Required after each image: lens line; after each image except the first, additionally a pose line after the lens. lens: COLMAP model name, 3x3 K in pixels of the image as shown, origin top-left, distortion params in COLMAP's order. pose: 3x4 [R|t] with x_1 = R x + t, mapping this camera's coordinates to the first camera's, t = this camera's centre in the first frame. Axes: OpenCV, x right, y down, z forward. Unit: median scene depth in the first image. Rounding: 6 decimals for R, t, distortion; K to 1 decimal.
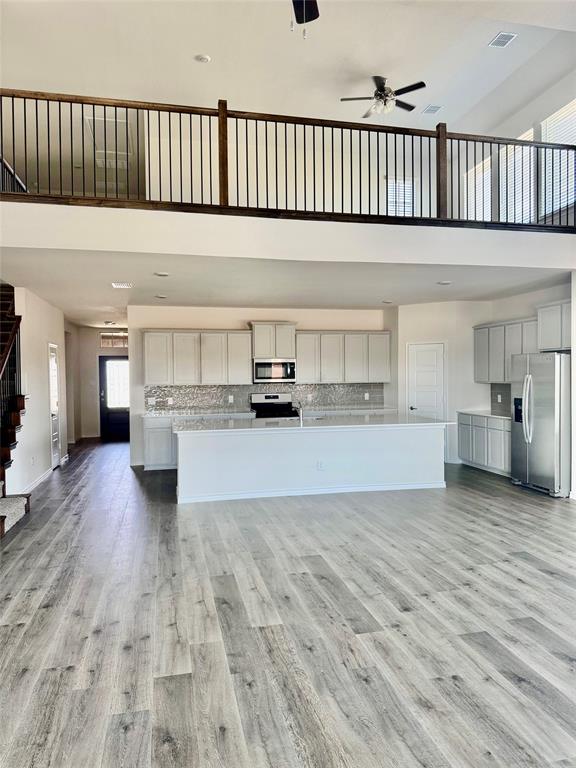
lens RADIAL K [[542.7, 0, 290.2], [0, 542.7, 385.6], [0, 0, 1]] dist [0.100526, -0.139406]
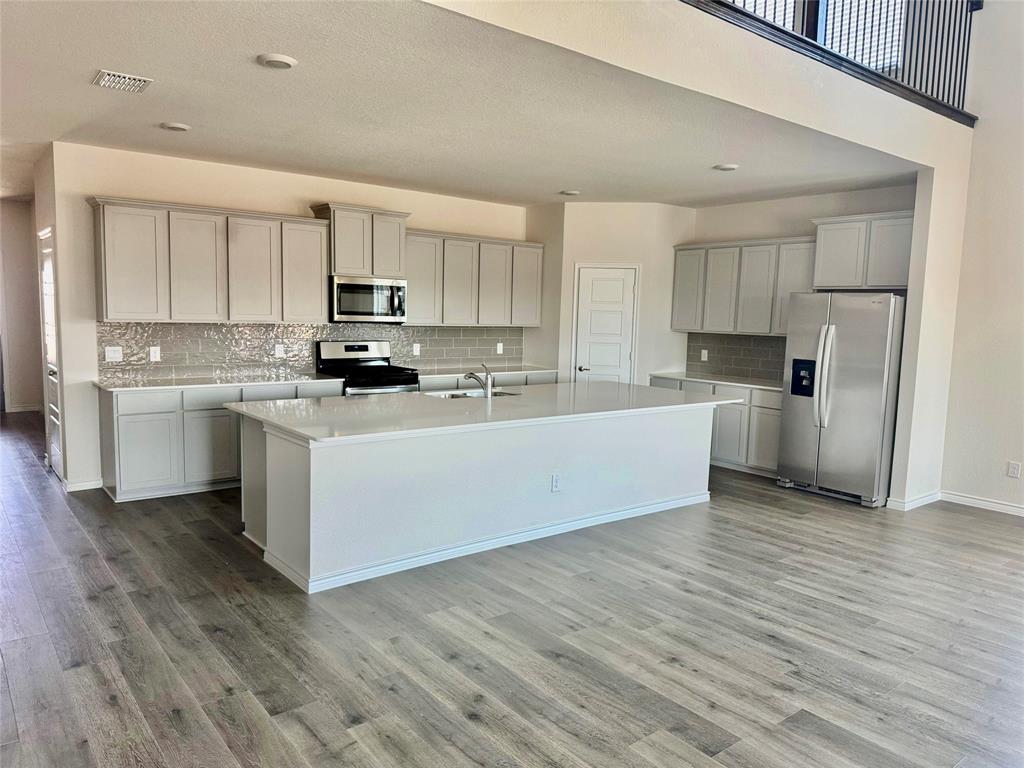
lens RADIAL K [[723.7, 0, 513.4], [0, 723.7, 389.0], [0, 0, 1]] dist [0.100526, -0.139406]
pose [[0.899844, -0.013288, 0.436009, -0.282356], [-0.028308, 0.995650, 0.088766, -0.010114], [-0.435292, -0.092218, 0.895554, 0.358831]]
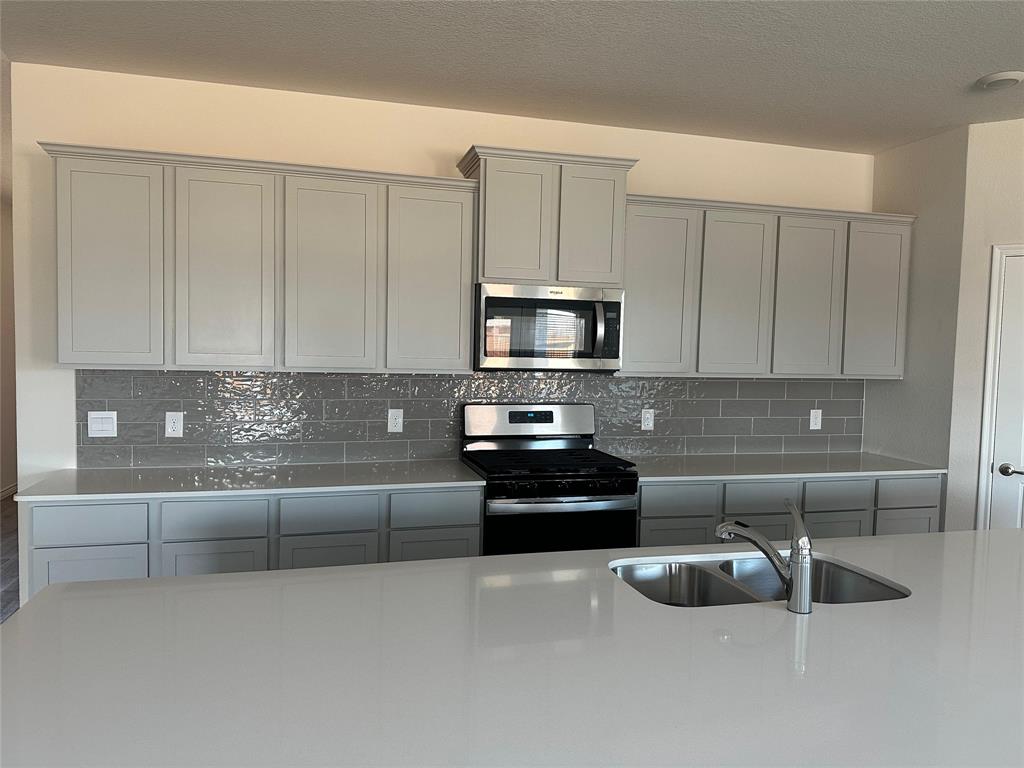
lens RADIAL K [[723.7, 0, 513.4], [0, 723.7, 389.0], [0, 0, 1]] dist [0.100526, -0.139406]
pose [[0.997964, 0.029757, 0.056418, -0.089230], [-0.031773, 0.998876, 0.035181, -0.010971], [-0.055308, -0.036902, 0.997787, 0.801362]]
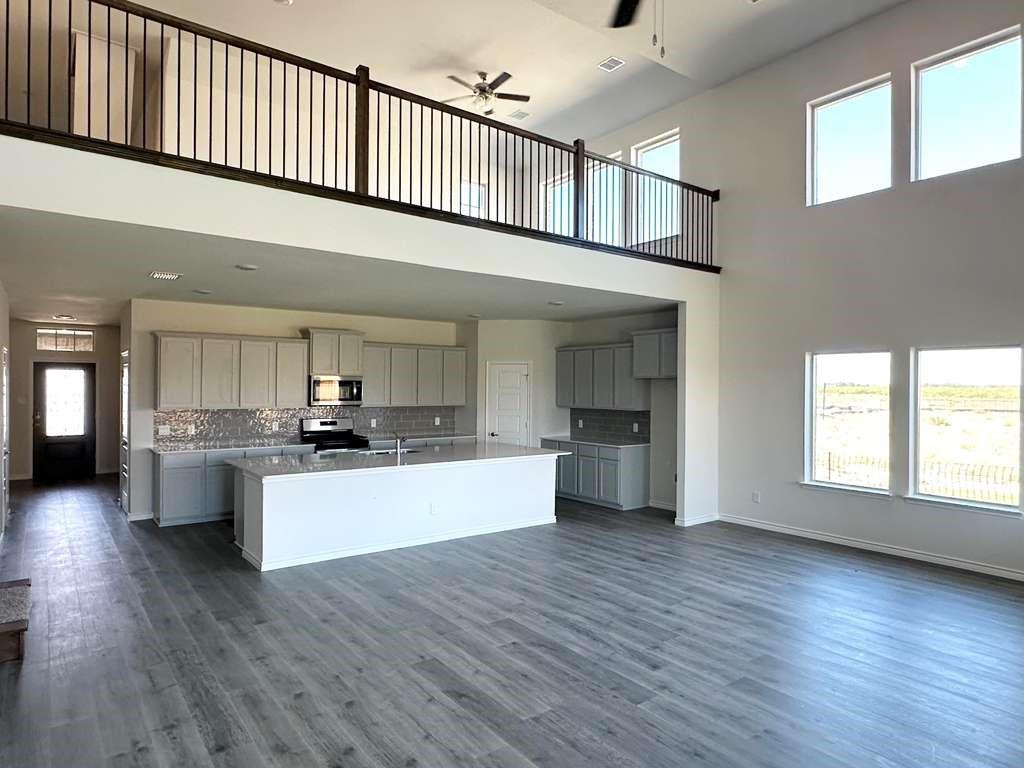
lens RADIAL K [[624.4, 0, 512.0], [0, 624.4, 384.0], [0, 0, 1]] dist [0.009349, 0.001618]
pose [[0.911619, 0.018361, 0.410626, -0.223940], [-0.009076, 0.999657, -0.024550, -0.022176], [-0.410936, 0.018653, 0.911473, 0.060473]]
